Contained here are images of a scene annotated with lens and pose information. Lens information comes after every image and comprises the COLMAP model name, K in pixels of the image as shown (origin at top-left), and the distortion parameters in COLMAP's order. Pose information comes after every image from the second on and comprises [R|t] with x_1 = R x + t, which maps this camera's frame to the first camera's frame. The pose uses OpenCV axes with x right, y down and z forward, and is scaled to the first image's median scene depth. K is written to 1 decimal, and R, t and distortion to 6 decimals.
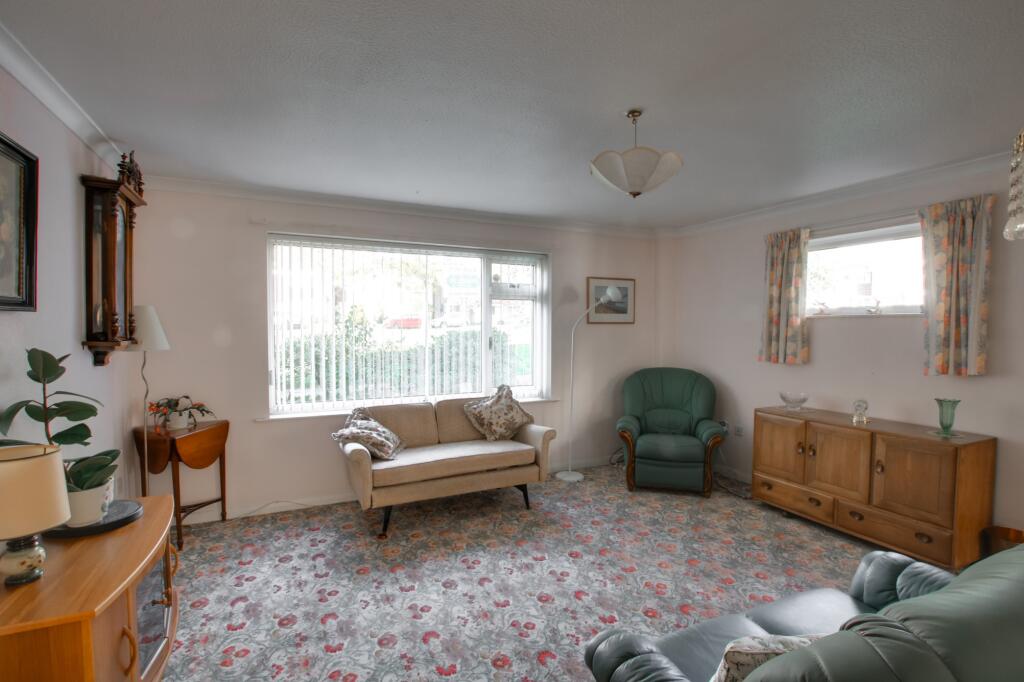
lens RADIAL K [[478.1, 0, 515.3], [0, 478.1, 341.9], [0, 0, 1]] dist [-0.024533, -0.000352]
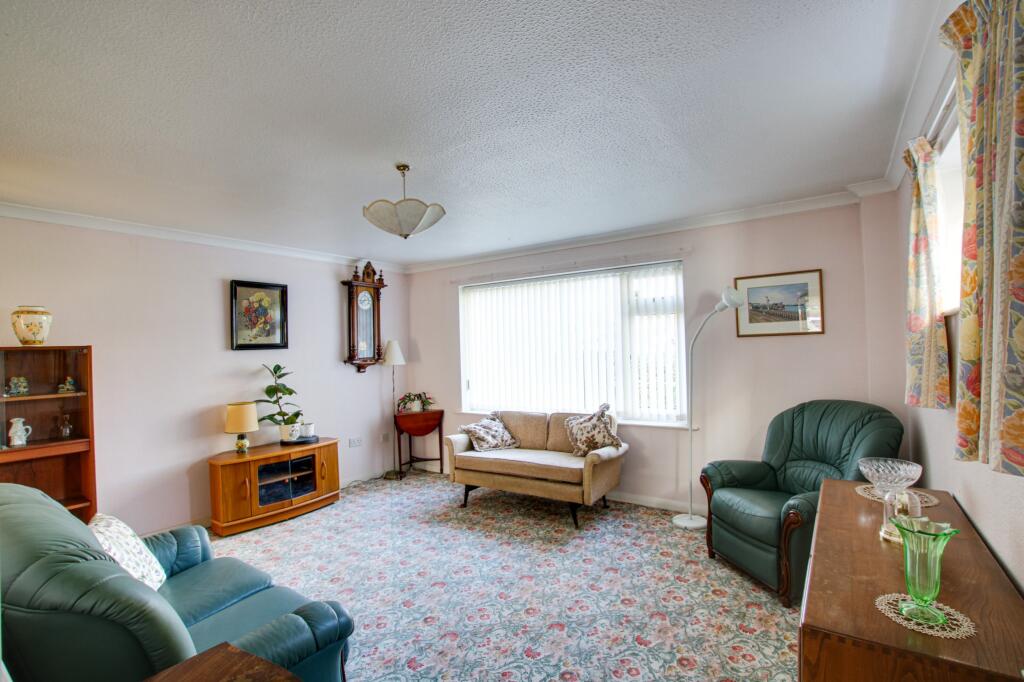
lens RADIAL K [[478.1, 0, 534.3], [0, 478.1, 332.6], [0, 0, 1]] dist [-0.024533, -0.000352]
pose [[0.514122, -0.045395, -0.856515, 0.835482], [0.003298, 0.998696, -0.050951, -0.007829], [0.857711, 0.023370, 0.513601, 0.398598]]
